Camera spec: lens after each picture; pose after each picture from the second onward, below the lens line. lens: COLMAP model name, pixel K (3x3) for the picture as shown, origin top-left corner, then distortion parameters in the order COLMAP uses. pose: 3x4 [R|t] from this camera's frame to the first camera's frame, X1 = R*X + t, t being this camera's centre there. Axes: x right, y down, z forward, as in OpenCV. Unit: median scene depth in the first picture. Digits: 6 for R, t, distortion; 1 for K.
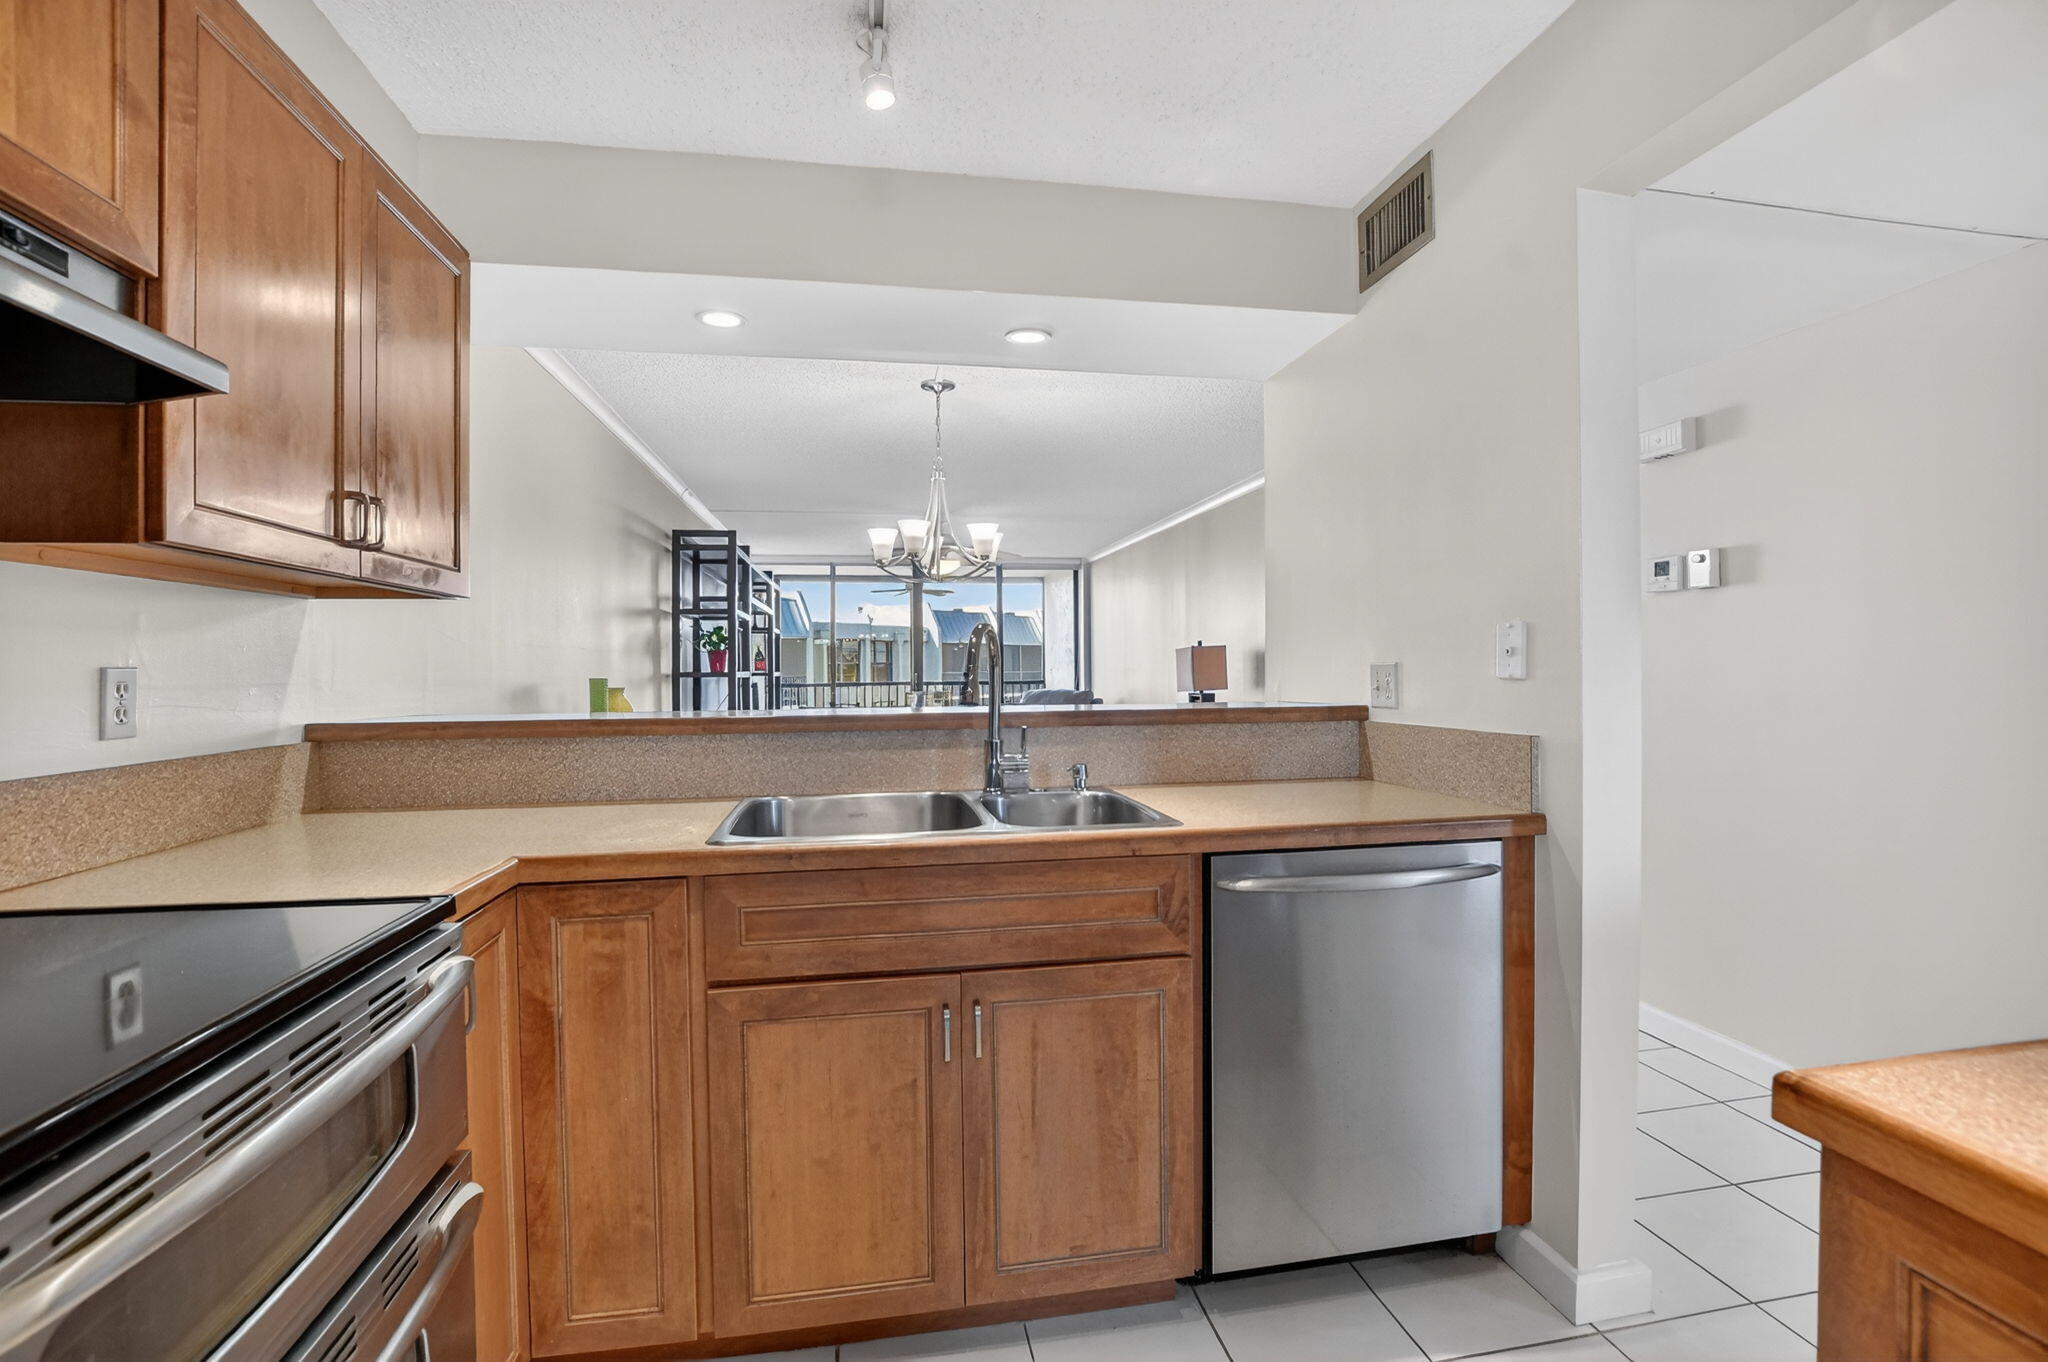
lens RADIAL K [[900.4, 0, 1021.6], [0, 900.4, 676.3], [0, 0, 1]] dist [-0.026546, 0.002707]
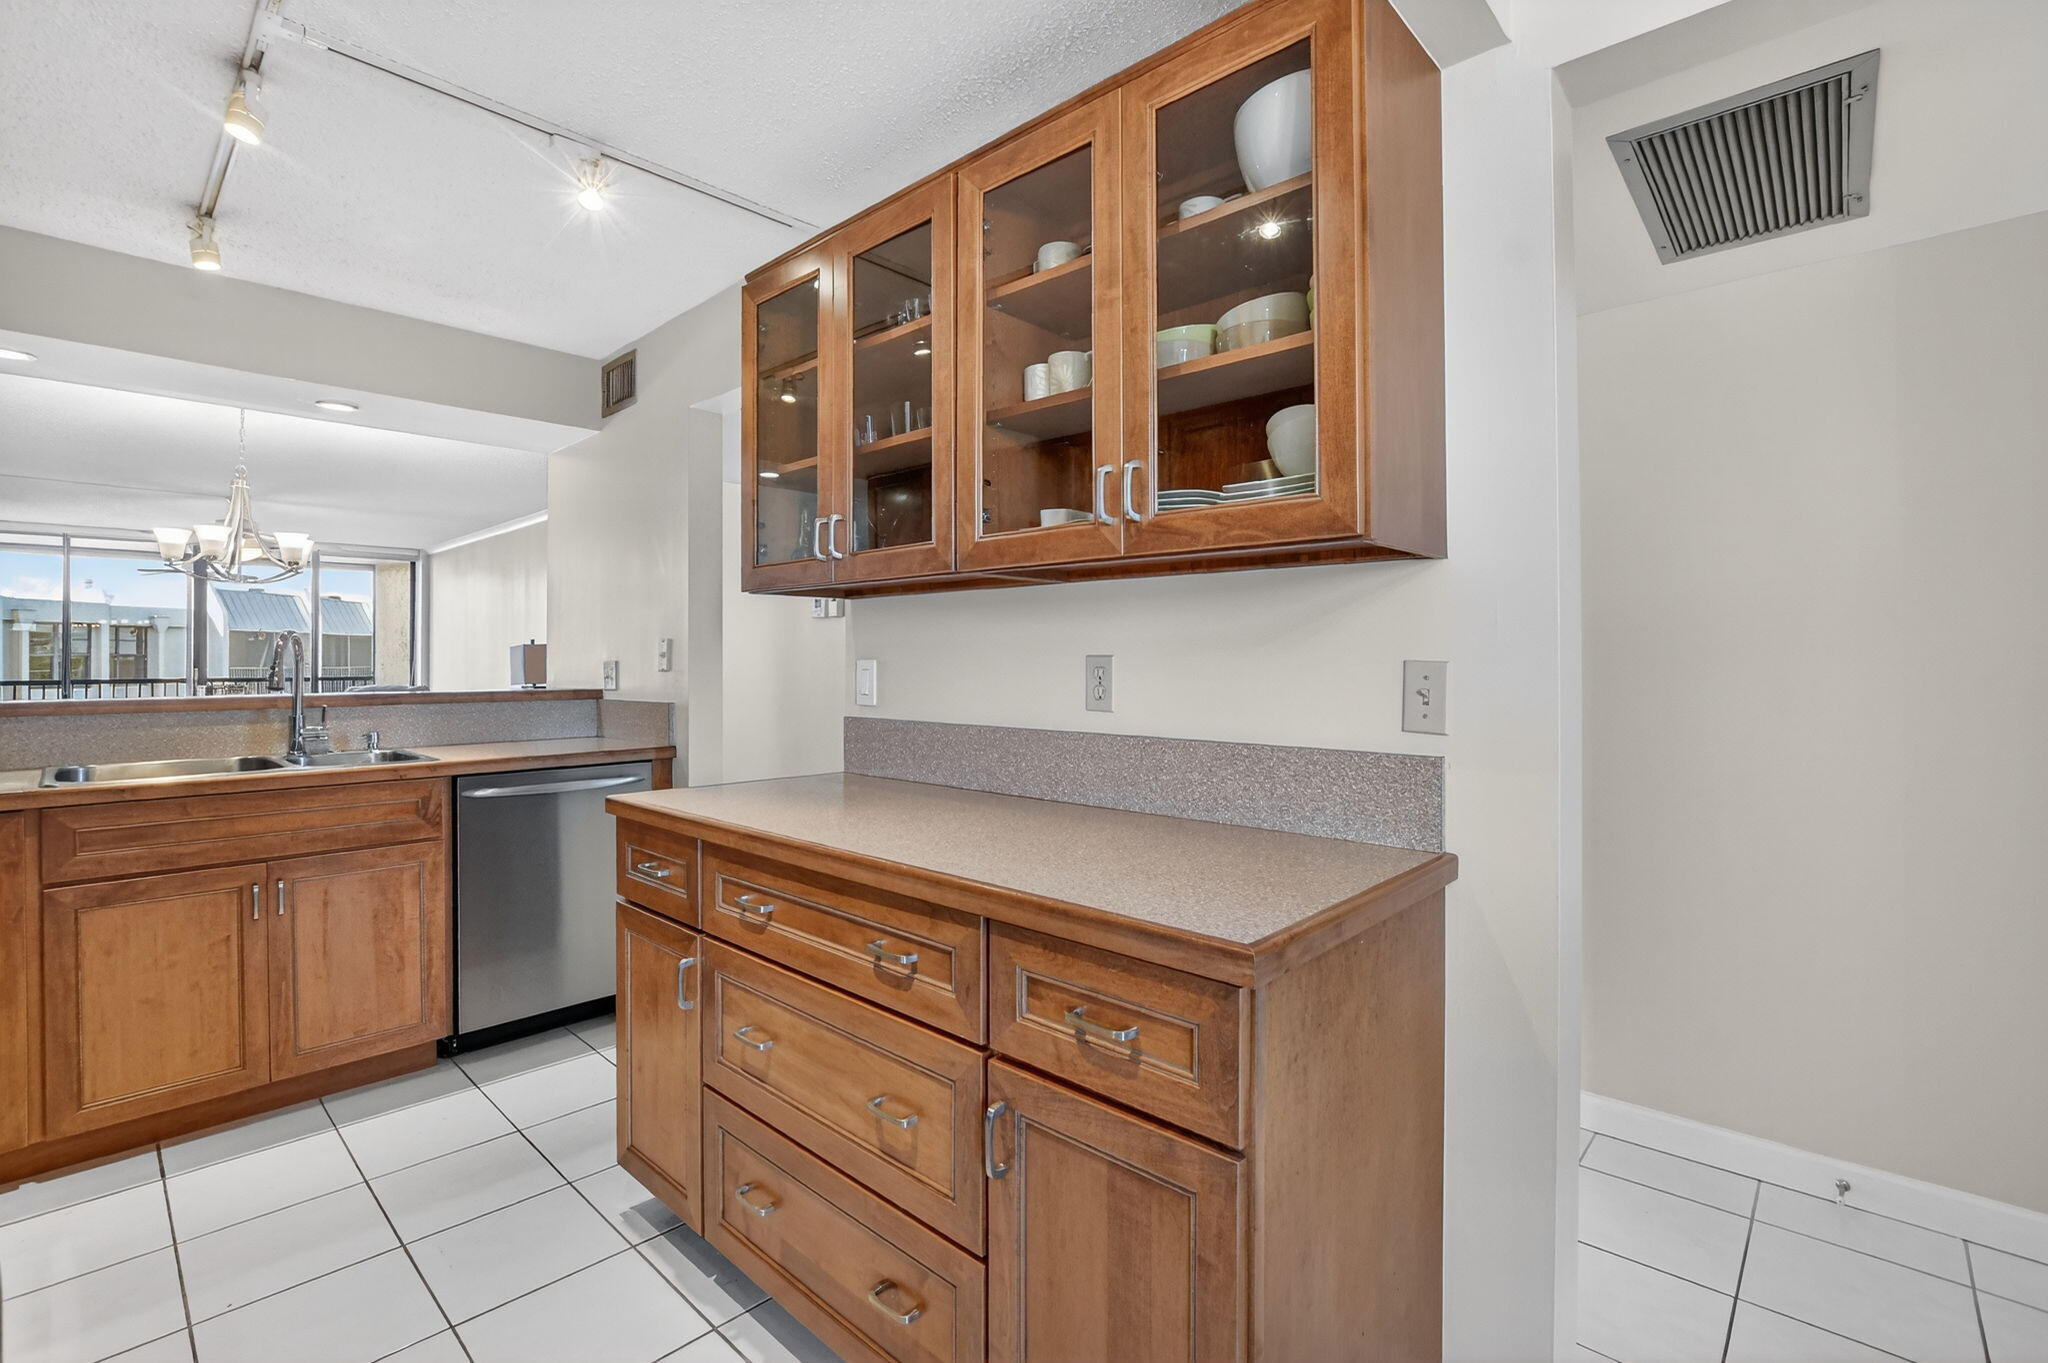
lens RADIAL K [[900.4, 0, 997.2], [0, 900.4, 655.5], [0, 0, 1]] dist [-0.026546, 0.002707]
pose [[0.809042, 0.010212, 0.587662, 0.048049], [0.000952, 0.999825, -0.018684, 0.007128], [-0.587750, 0.015676, 0.808891, -0.916130]]
